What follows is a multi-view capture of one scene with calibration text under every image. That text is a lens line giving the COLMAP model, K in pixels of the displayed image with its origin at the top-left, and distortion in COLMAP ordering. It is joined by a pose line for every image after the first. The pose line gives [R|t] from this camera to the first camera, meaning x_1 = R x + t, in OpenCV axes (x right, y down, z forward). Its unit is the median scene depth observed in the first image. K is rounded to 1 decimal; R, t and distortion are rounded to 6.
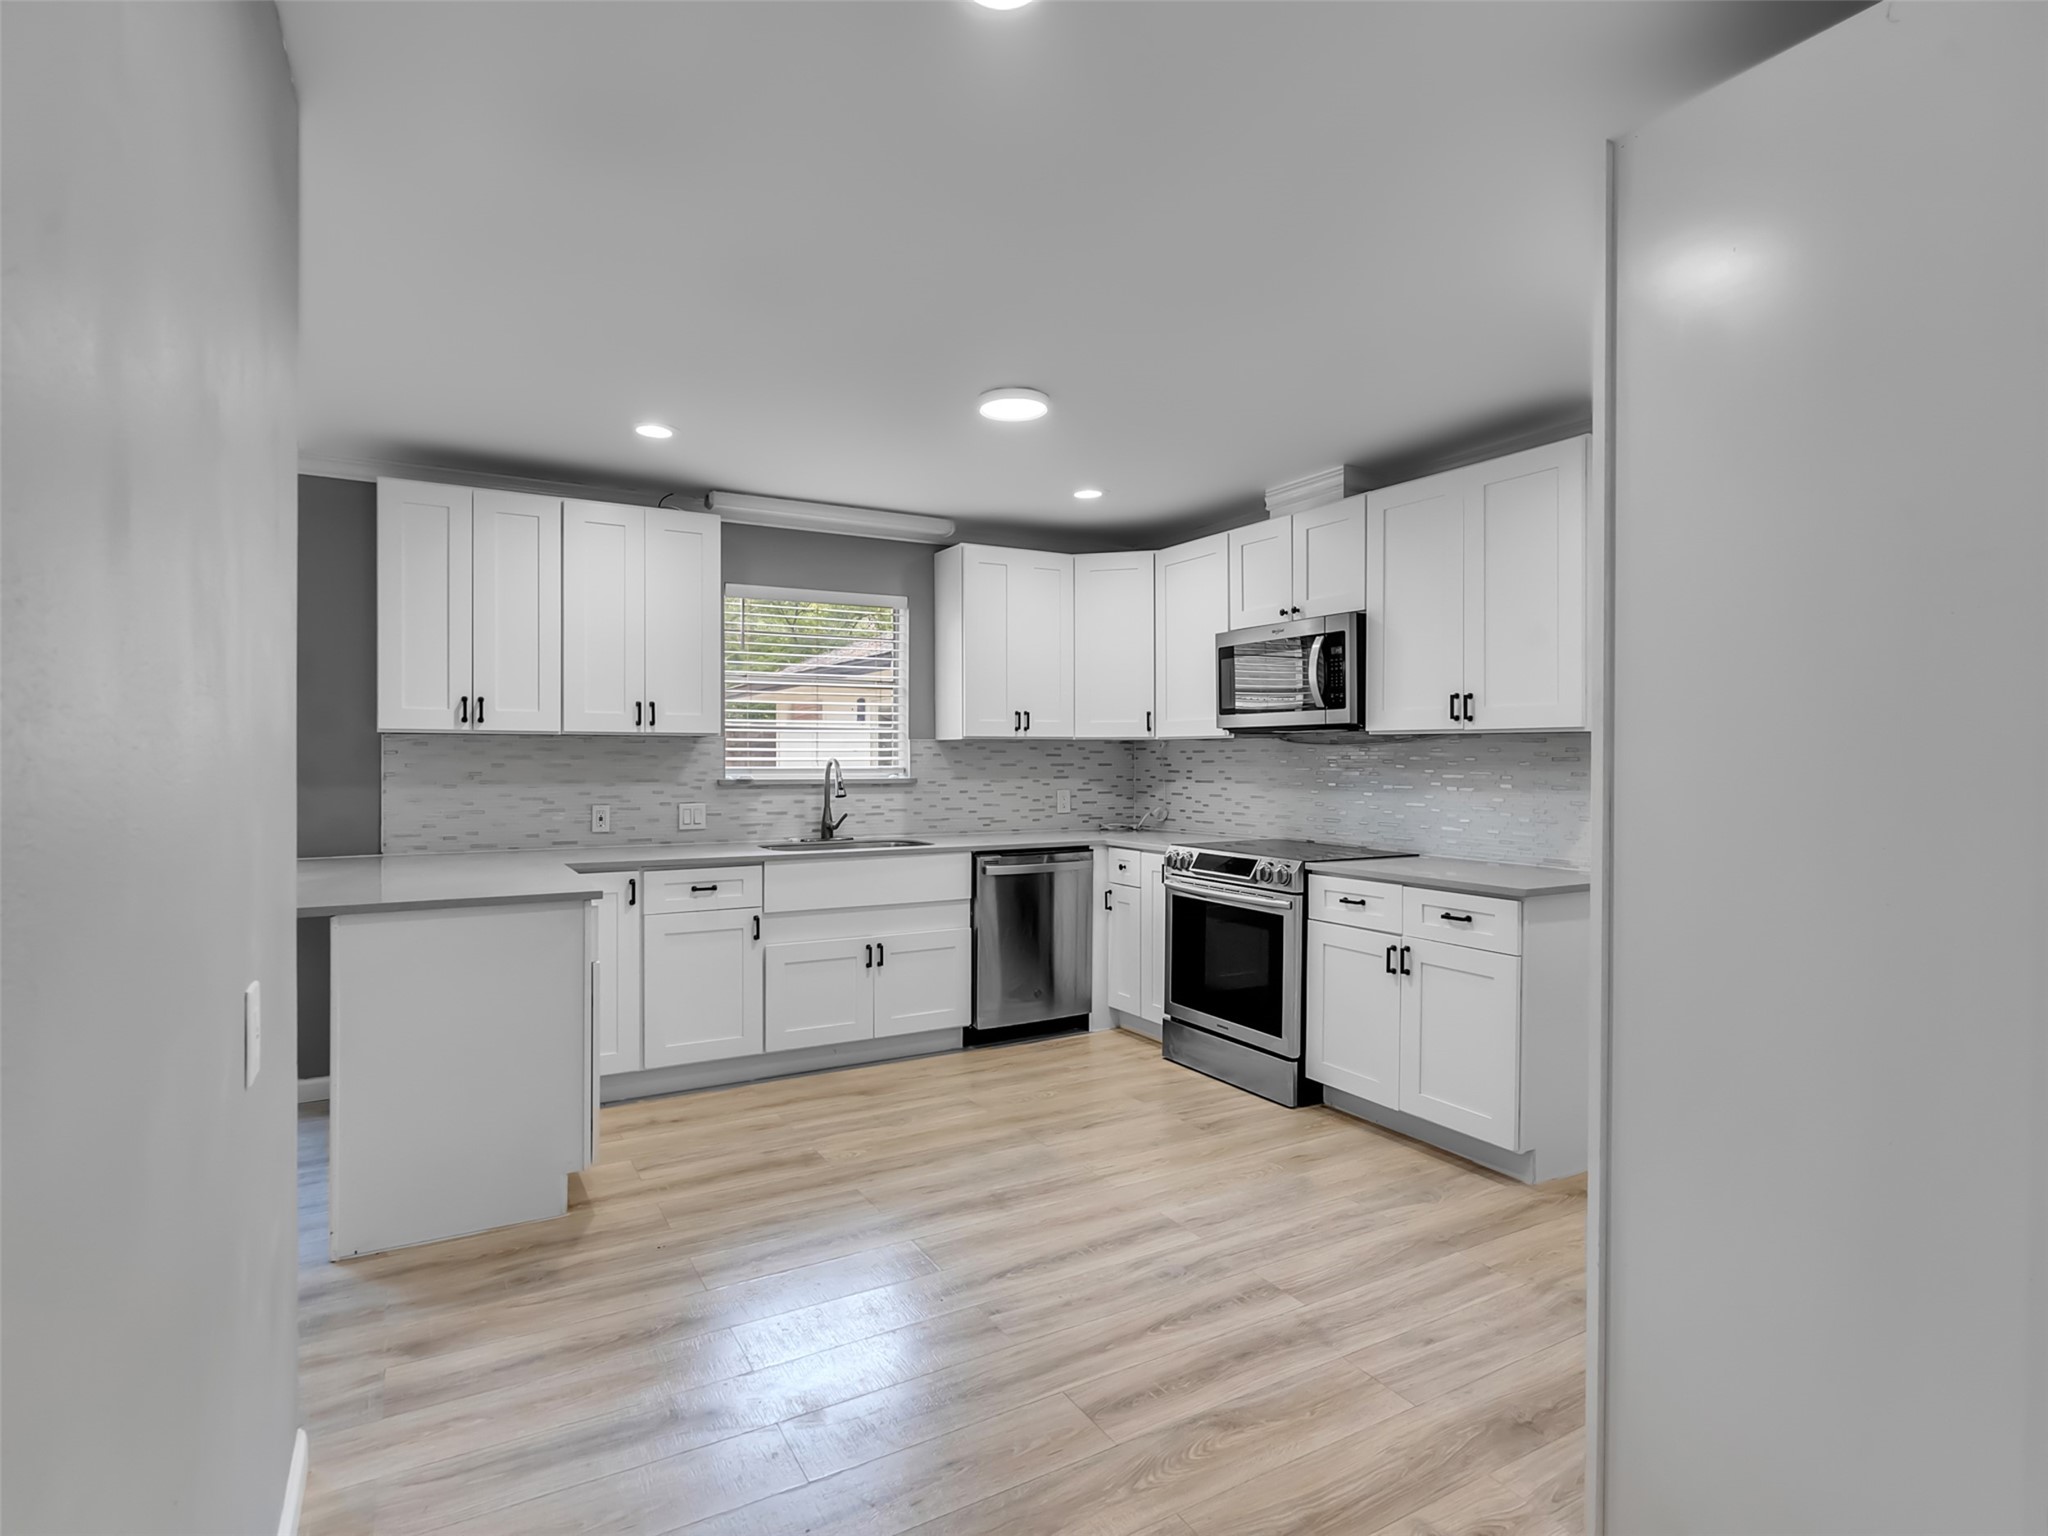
lens RADIAL K [[1048.0, 0, 1008.3], [0, 1048.0, 770.2], [0, 0, 1]] dist [-0.009352, 0.006031]
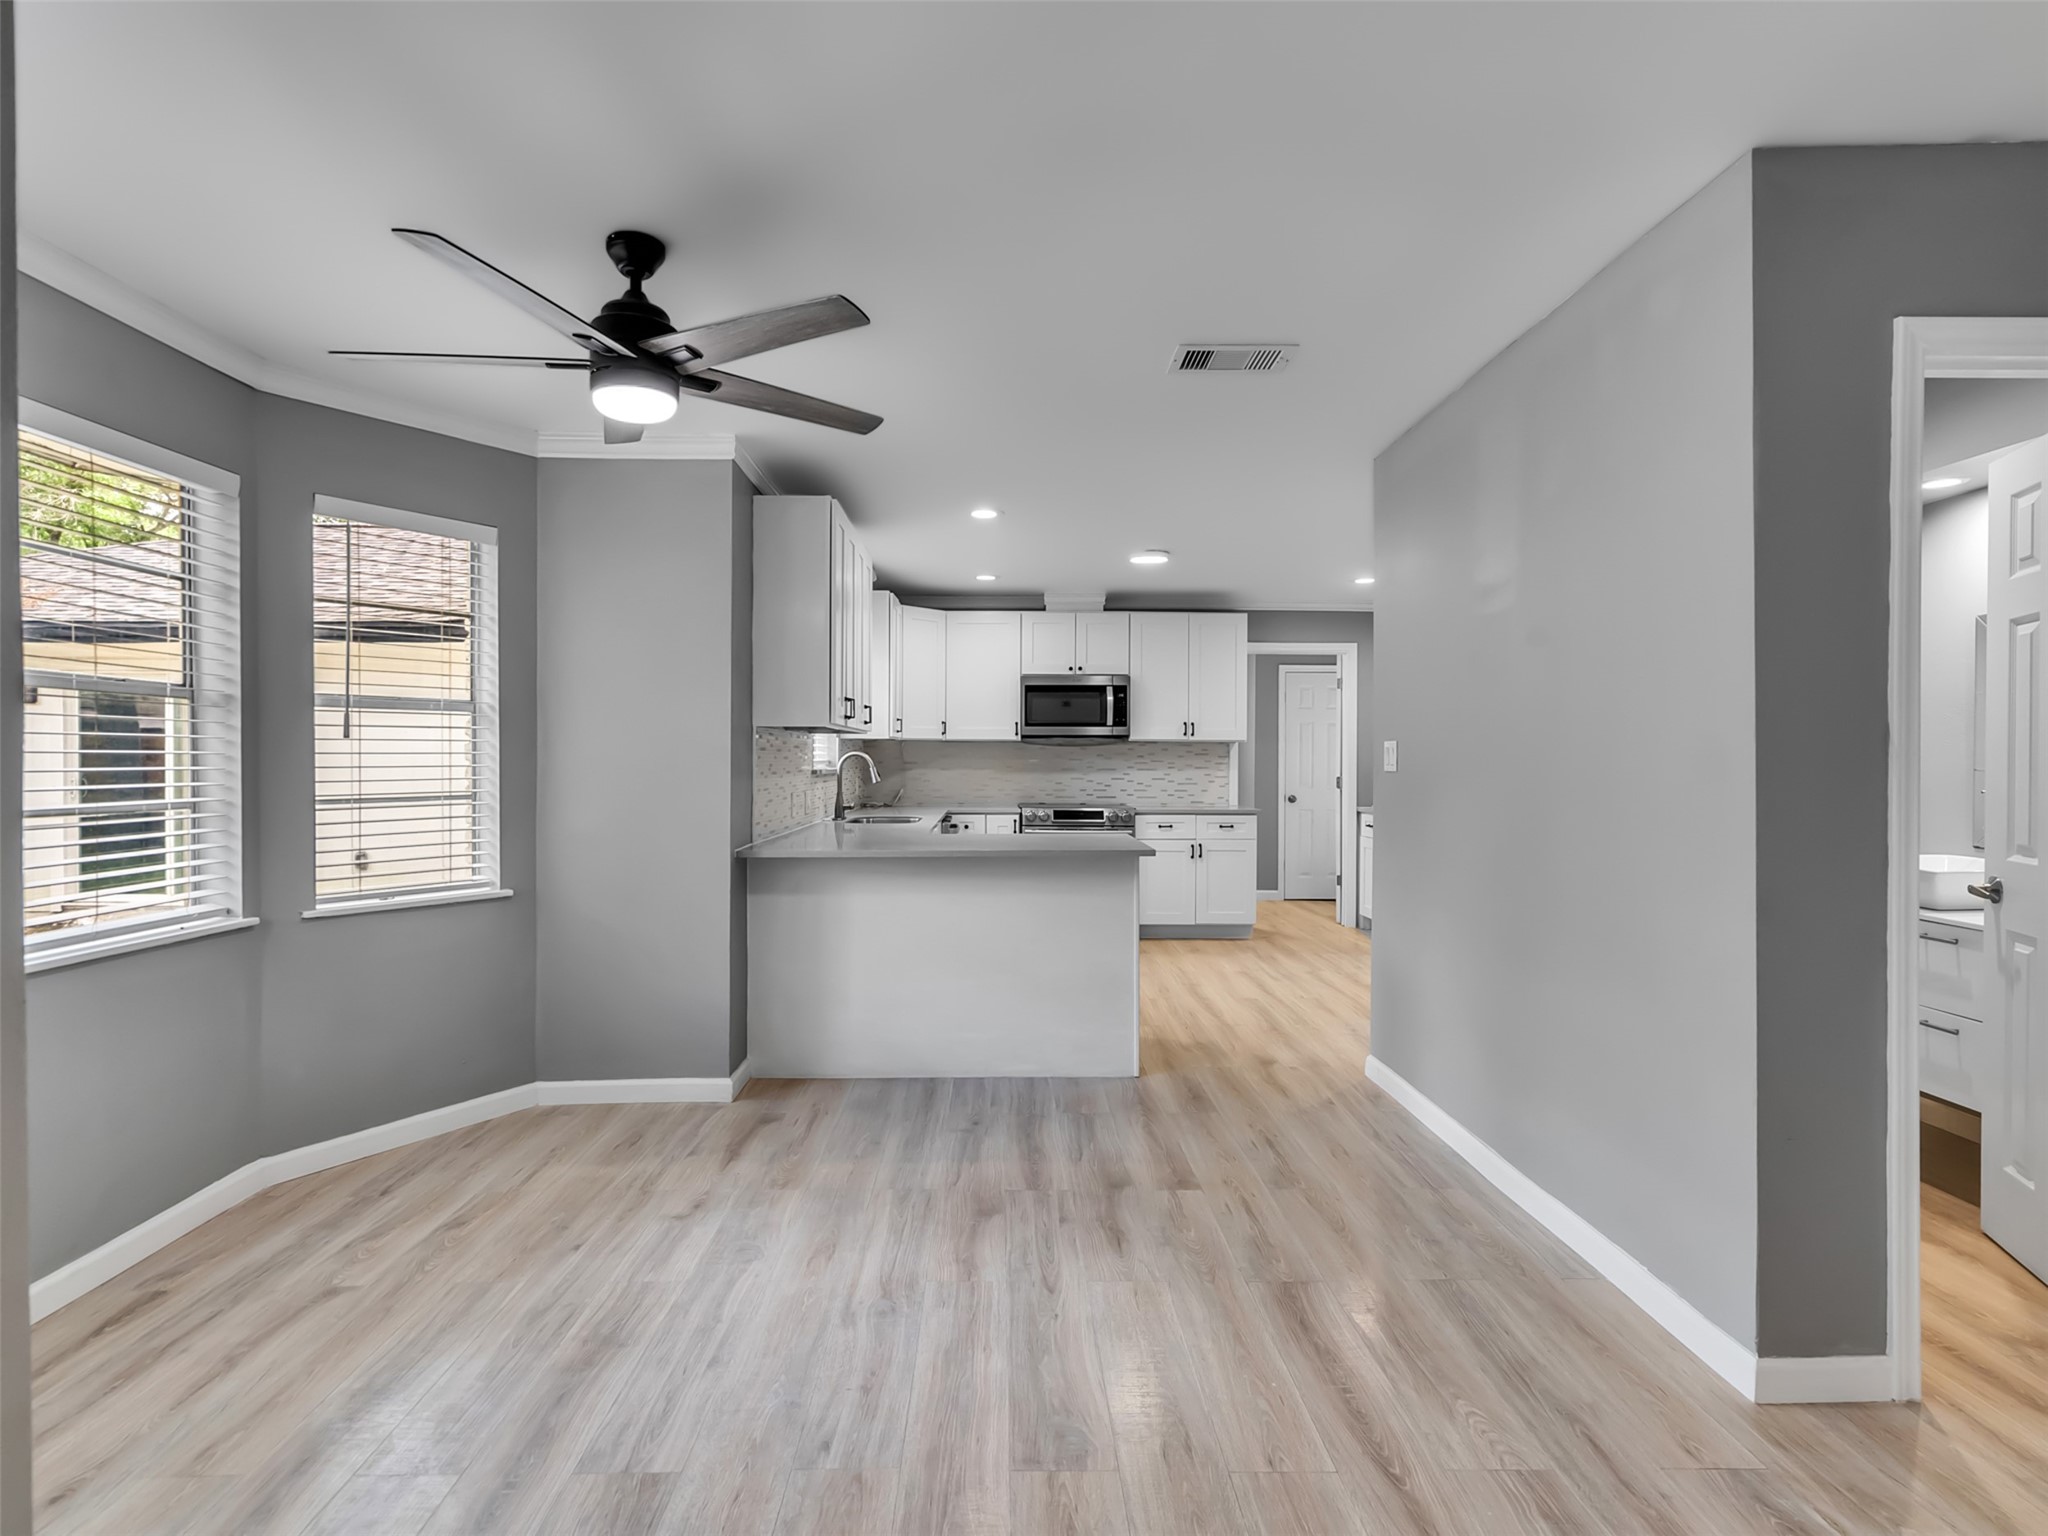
lens RADIAL K [[1048.0, 0, 1005.7], [0, 1048.0, 764.9], [0, 0, 1]] dist [-0.009352, 0.006031]
pose [[0.484232, -0.005446, 0.874923, -1.395267], [0.008534, 0.999962, 0.001501, 0.003803], [-0.874898, 0.006739, 0.484260, 0.279124]]
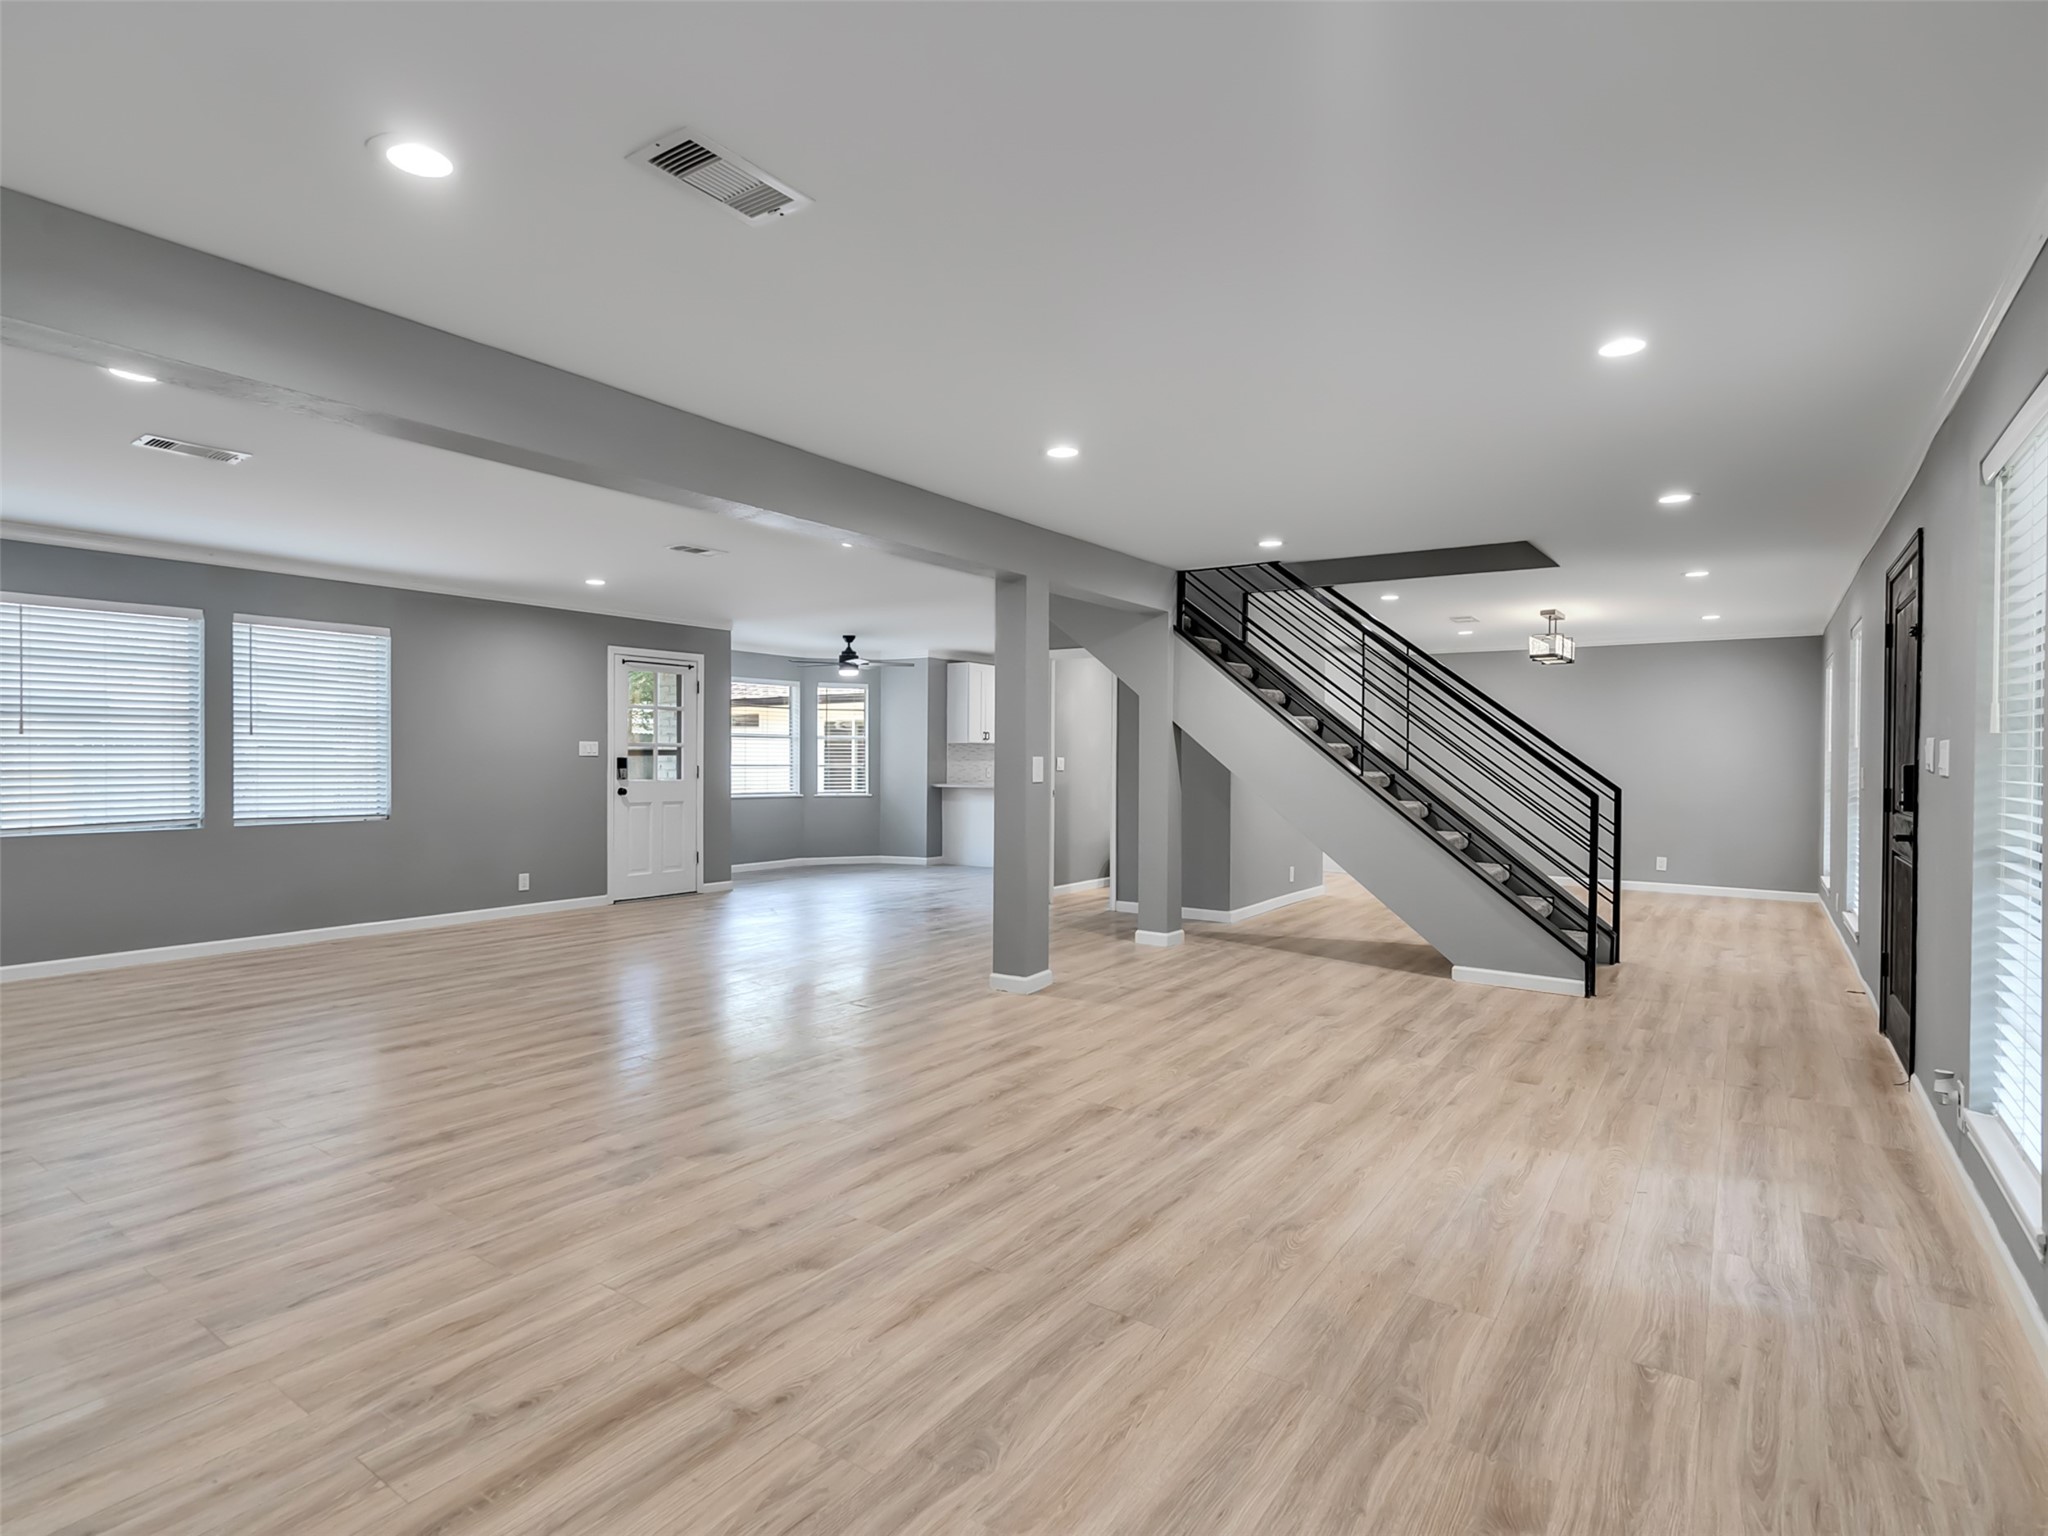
lens RADIAL K [[1048.0, 0, 1004.3], [0, 1048.0, 762.4], [0, 0, 1]] dist [-0.009352, 0.006031]
pose [[0.905530, 0.001188, 0.424281, -1.735506], [0.001231, 0.999985, -0.005428, 0.036235], [-0.424281, 0.005438, 0.905514, -1.799819]]
